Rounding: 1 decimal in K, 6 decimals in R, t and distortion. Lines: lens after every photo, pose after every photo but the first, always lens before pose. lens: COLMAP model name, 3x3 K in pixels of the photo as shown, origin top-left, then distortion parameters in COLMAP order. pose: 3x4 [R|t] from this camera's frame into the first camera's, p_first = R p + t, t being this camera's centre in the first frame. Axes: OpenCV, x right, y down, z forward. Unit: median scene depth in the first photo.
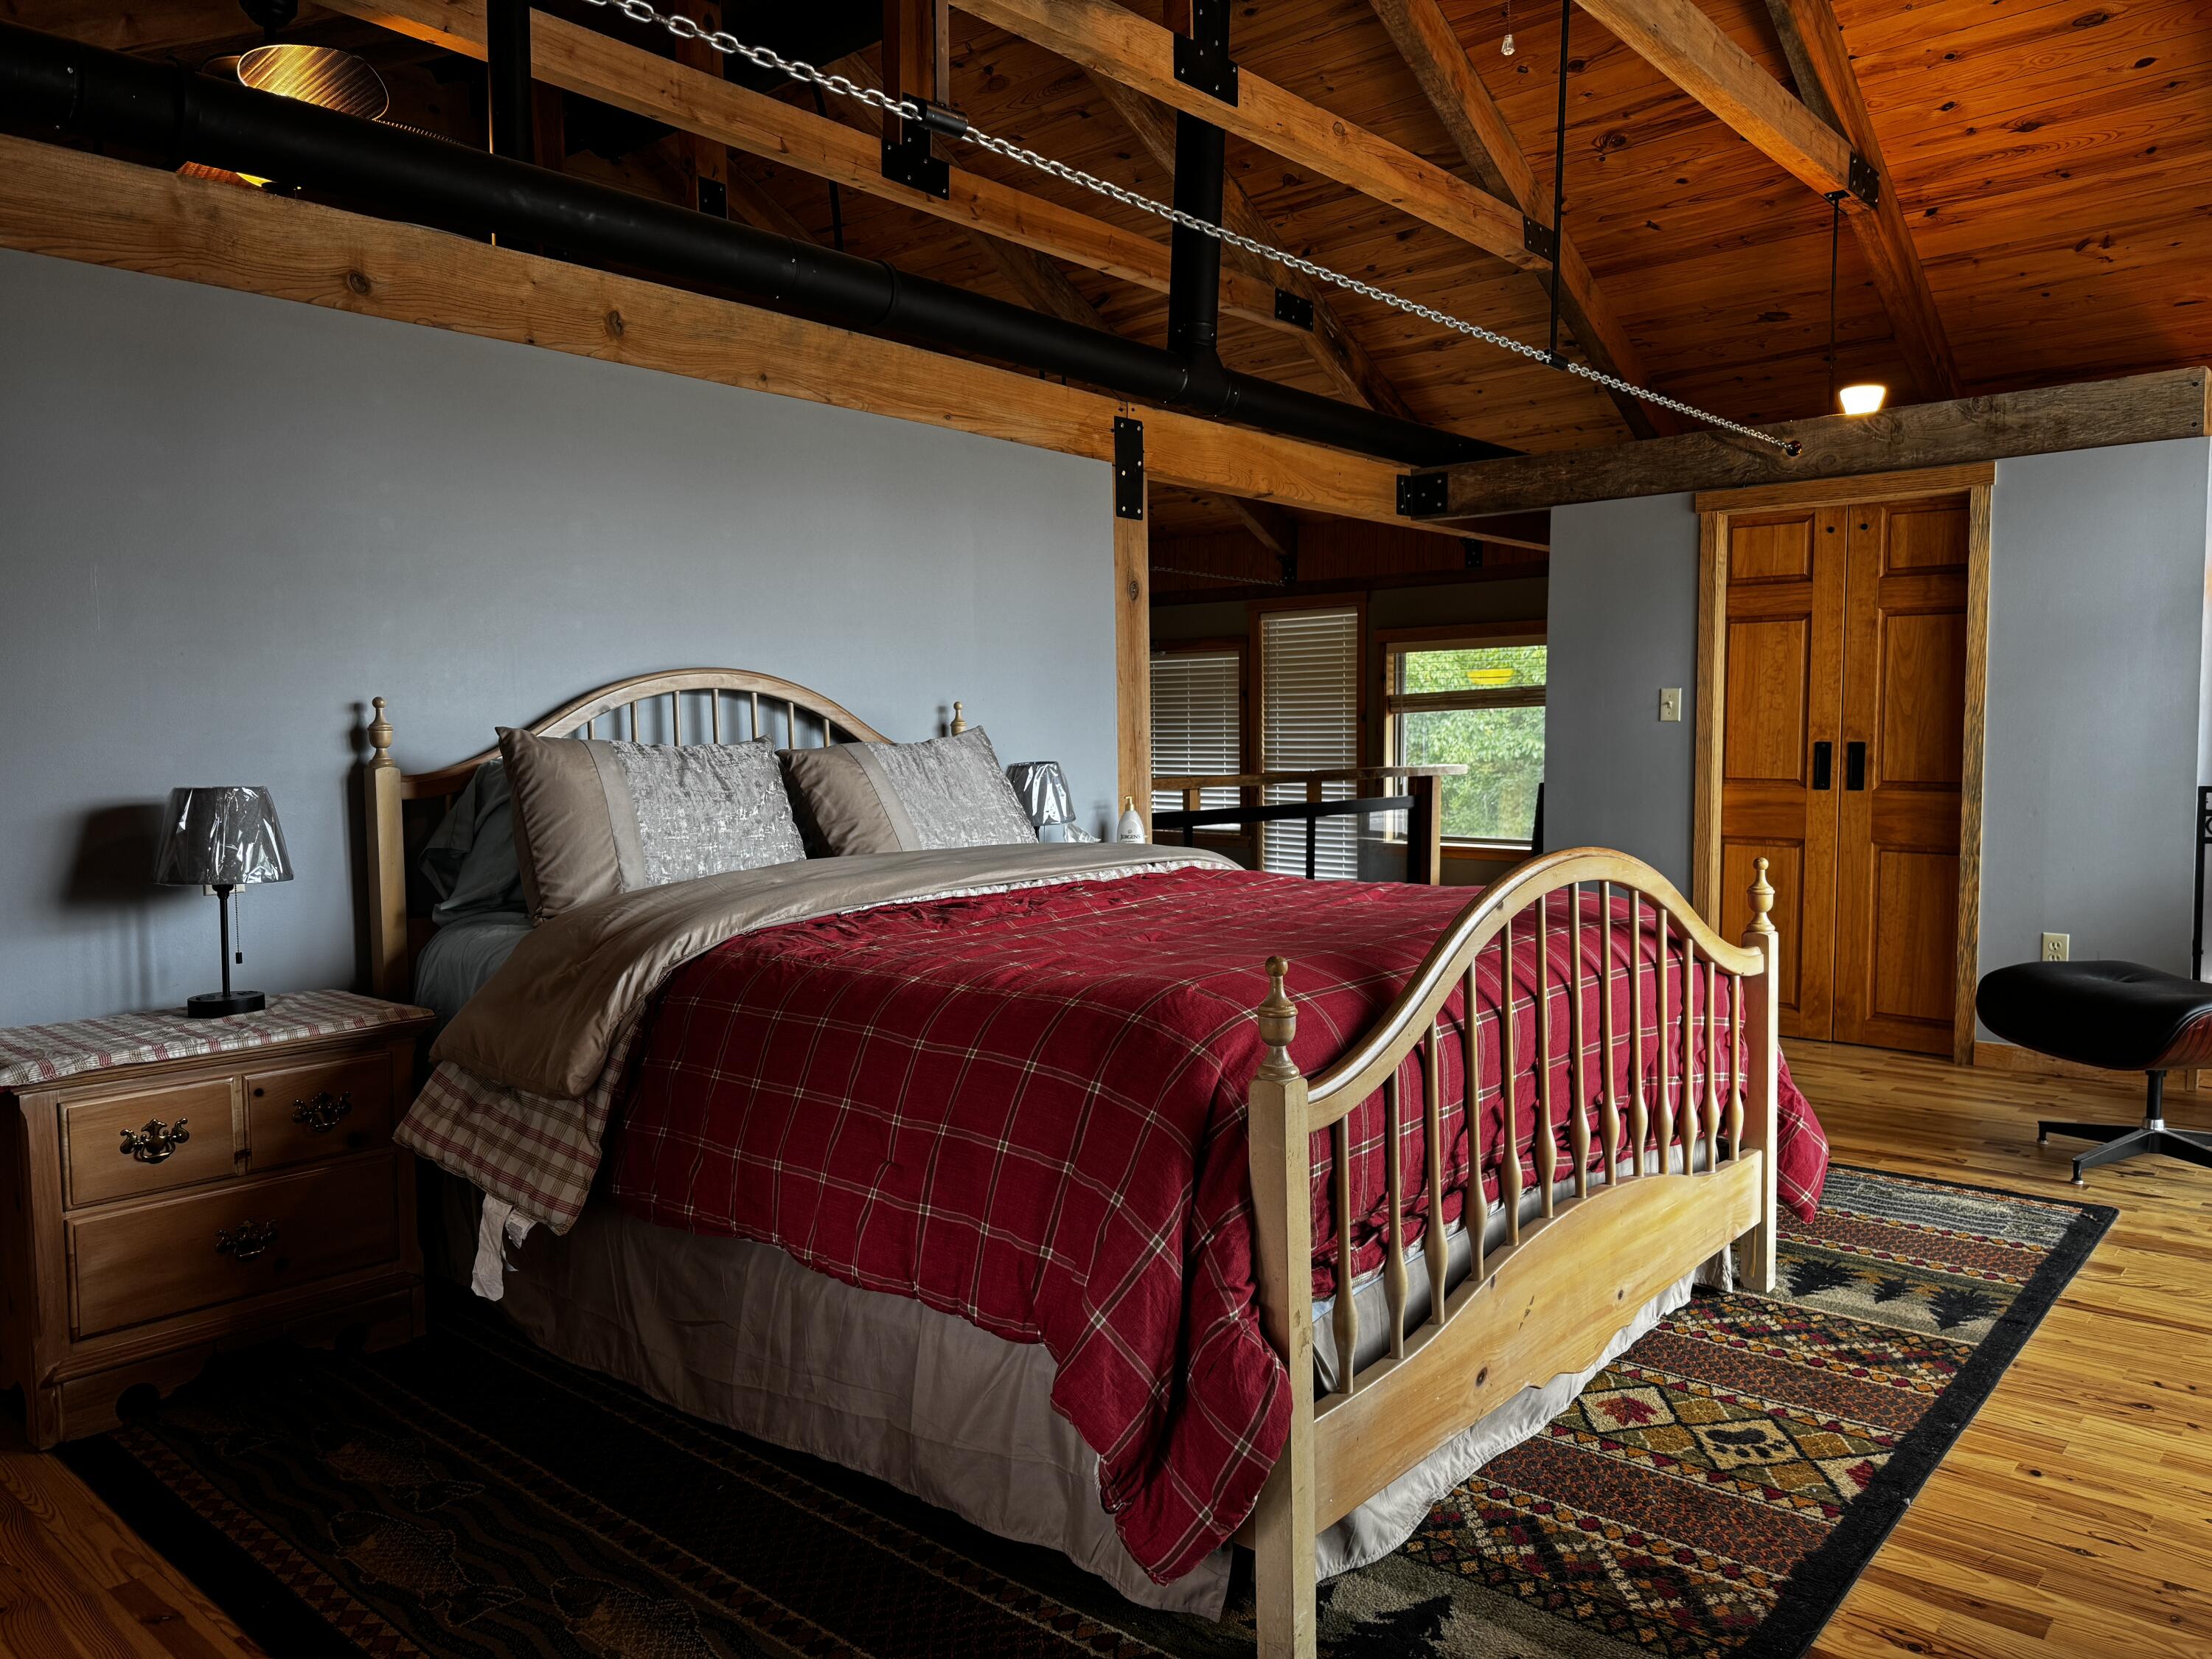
lens RADIAL K [[1555.9, 0, 1124.4], [0, 1555.9, 839.1], [0, 0, 1]] dist [0.066723, -0.066497]
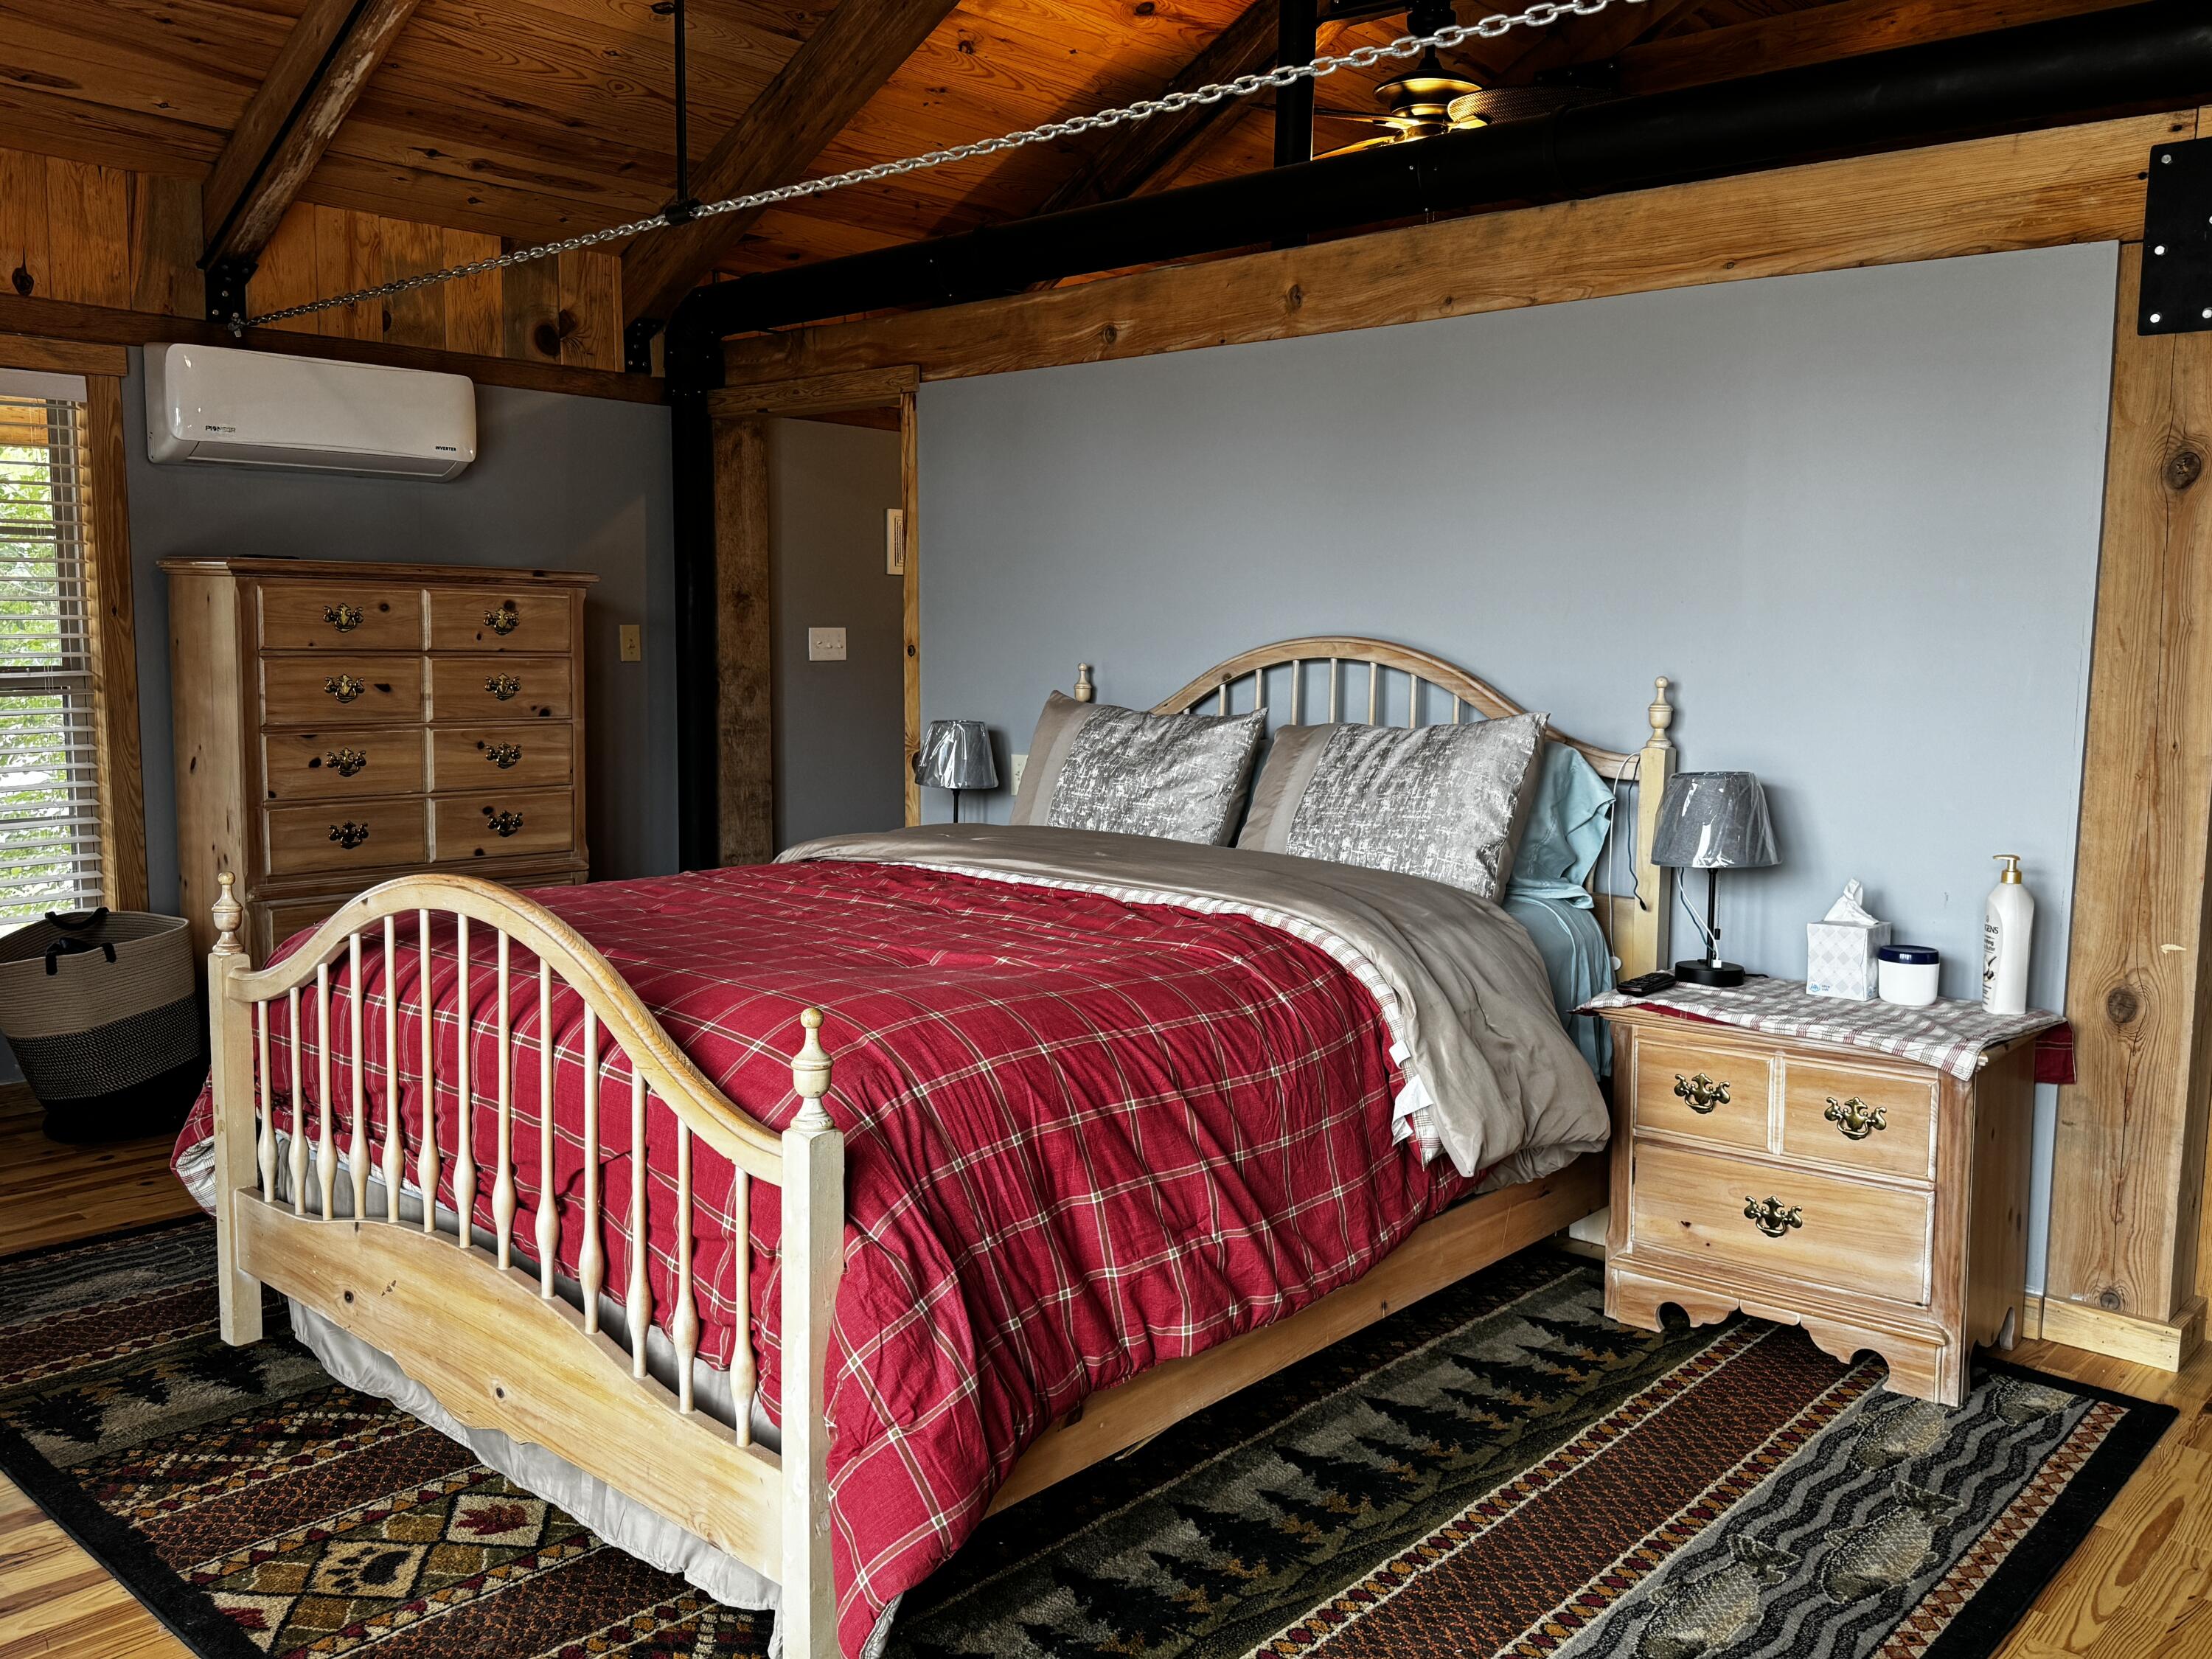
lens RADIAL K [[1807.1, 0, 1124.0], [0, 1807.1, 833.6], [0, 0, 1]] dist [-0.006757, -0.003799]
pose [[-0.026394, 0.122804, -0.992080, 0.605396], [-0.078753, 0.989086, 0.124528, -0.082199], [0.996545, 0.081416, -0.016435, 0.639238]]
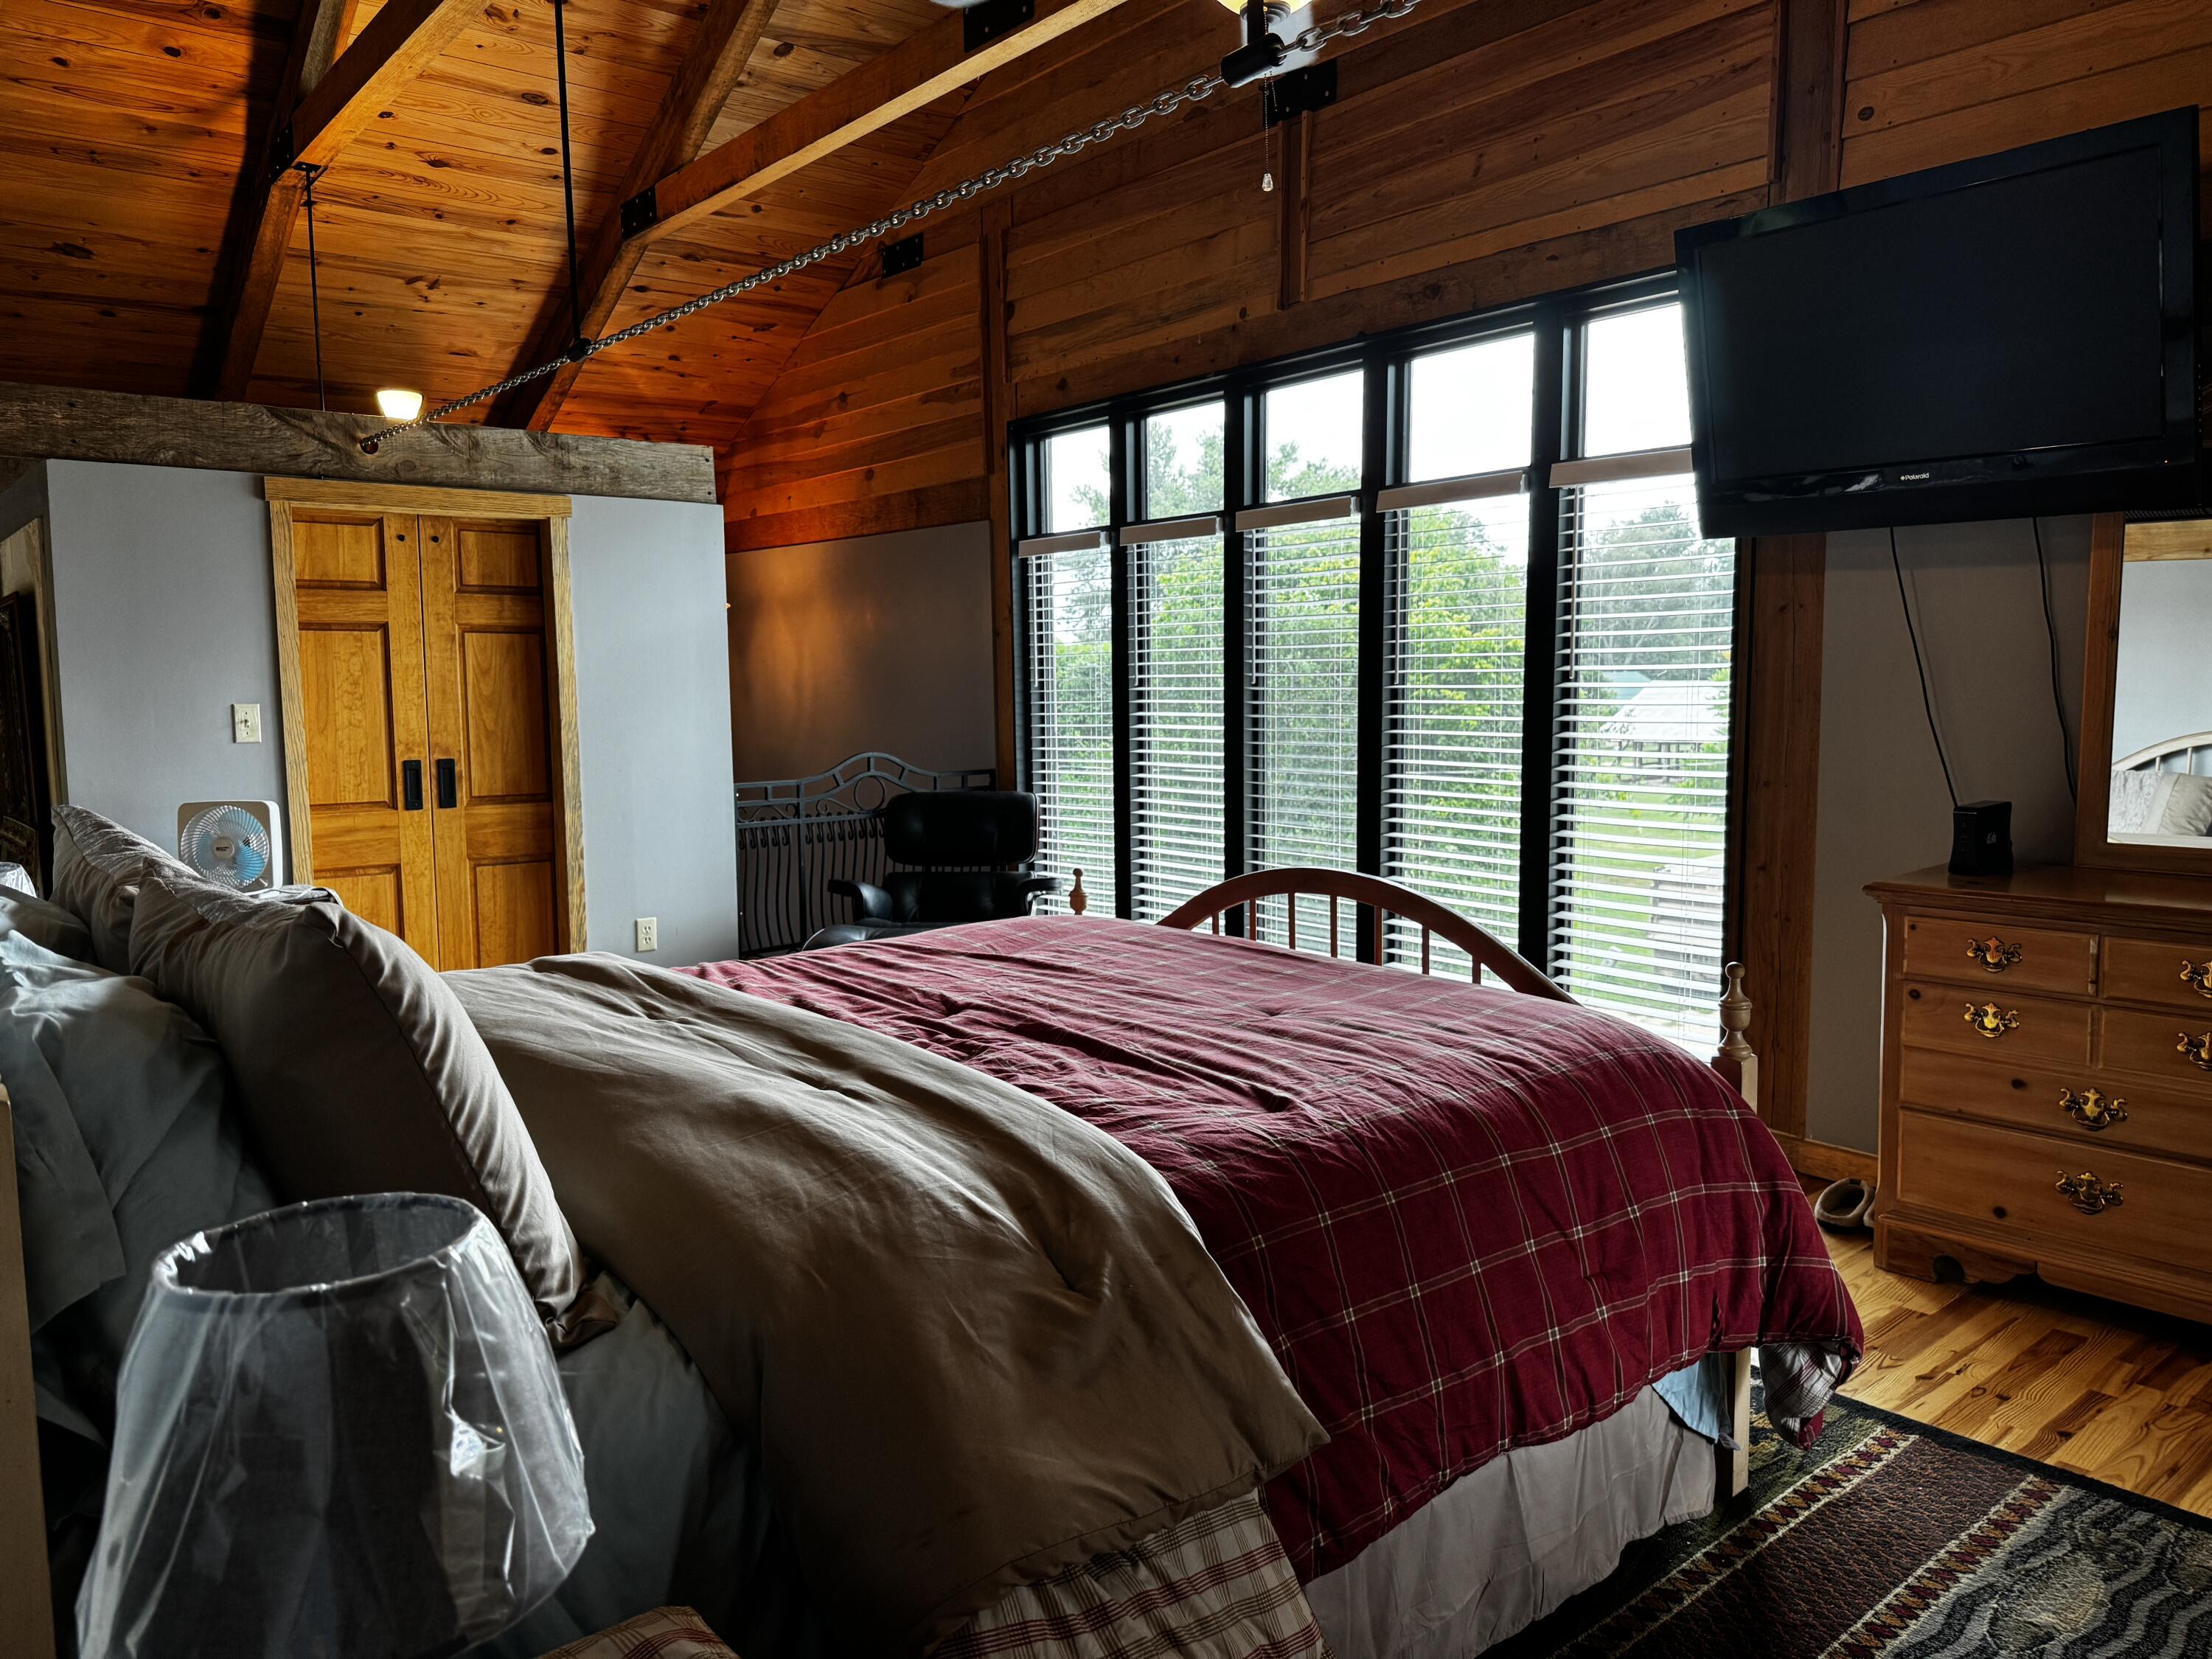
lens RADIAL K [[1555.9, 0, 1117.6], [0, 1555.9, 816.3], [0, 0, 1]] dist [0.066723, -0.066497]
pose [[0.165691, -0.084729, 0.982531, -0.429702], [0.081499, 0.994071, 0.071981, -0.062693], [-0.982804, 0.068149, 0.171614, 0.424841]]
